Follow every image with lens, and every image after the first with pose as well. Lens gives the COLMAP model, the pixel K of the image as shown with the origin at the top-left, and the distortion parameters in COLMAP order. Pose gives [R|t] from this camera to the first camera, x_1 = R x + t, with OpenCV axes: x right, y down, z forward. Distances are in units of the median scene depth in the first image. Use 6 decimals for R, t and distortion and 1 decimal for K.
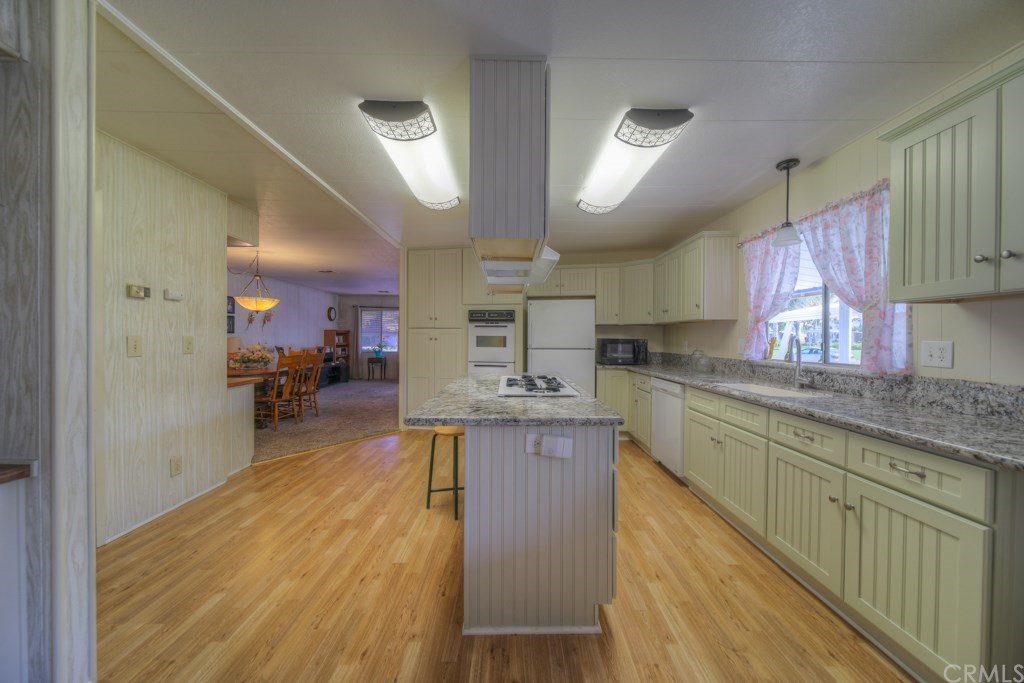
lens RADIAL K [[357.6, 0, 511.9], [0, 357.6, 340.8], [0, 0, 1]] dist [-0.006497, 0.000130]
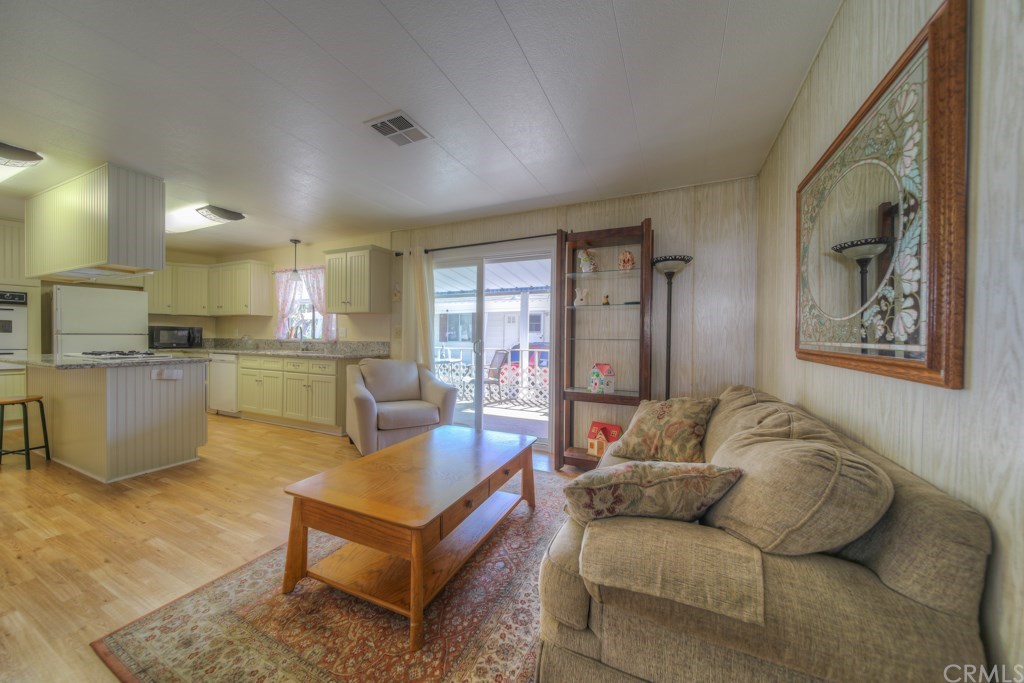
lens RADIAL K [[357.6, 0, 518.8], [0, 357.6, 341.3], [0, 0, 1]] dist [-0.006497, 0.000130]
pose [[0.419096, -0.012183, 0.907860, -0.528691], [-0.001782, 0.999897, 0.014241, 0.044815], [-0.907940, -0.007587, 0.419031, -0.983613]]
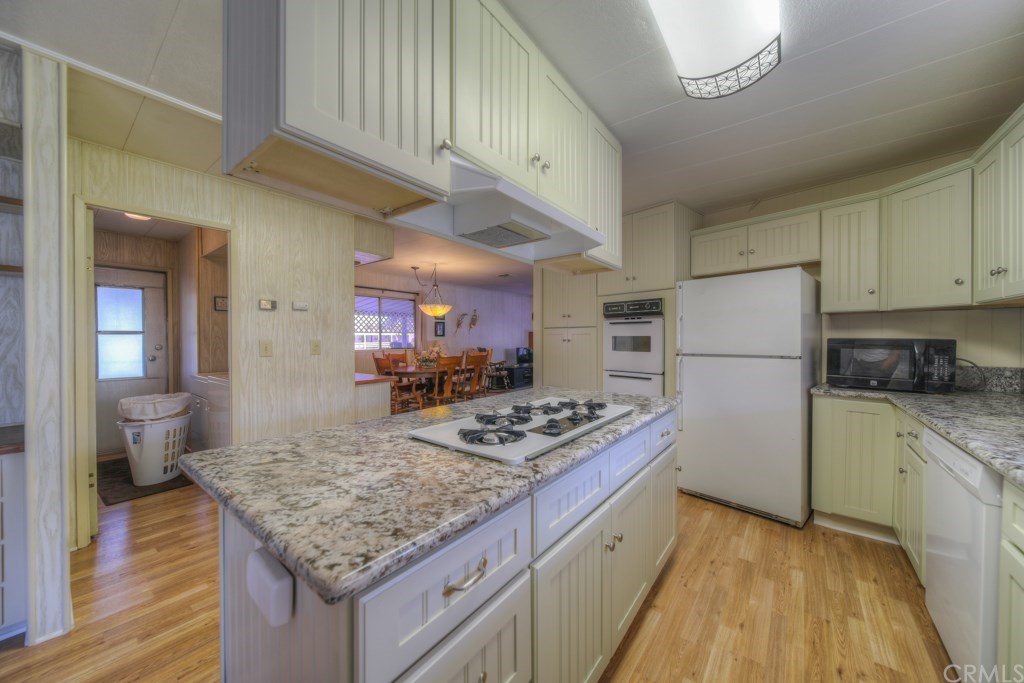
lens RADIAL K [[357.6, 0, 509.7], [0, 357.6, 341.0], [0, 0, 1]] dist [-0.006497, 0.000130]
pose [[0.782039, -0.003973, -0.623217, 0.373216], [0.002696, 0.999992, -0.002992, -0.003682], [0.623224, 0.000660, 0.782043, 0.506640]]
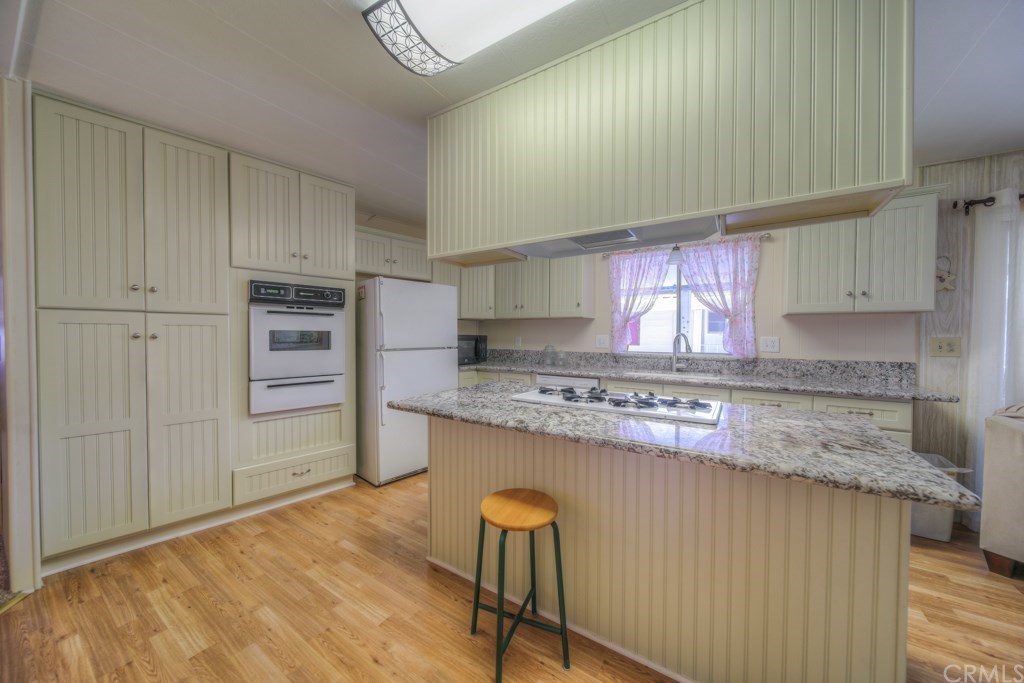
lens RADIAL K [[357.6, 0, 513.8], [0, 357.6, 339.4], [0, 0, 1]] dist [-0.006497, 0.000130]
pose [[0.539301, -0.016514, 0.841951, -0.642961], [0.003897, 0.999846, 0.017115, -0.015793], [-0.842104, -0.005949, 0.539283, 0.763125]]
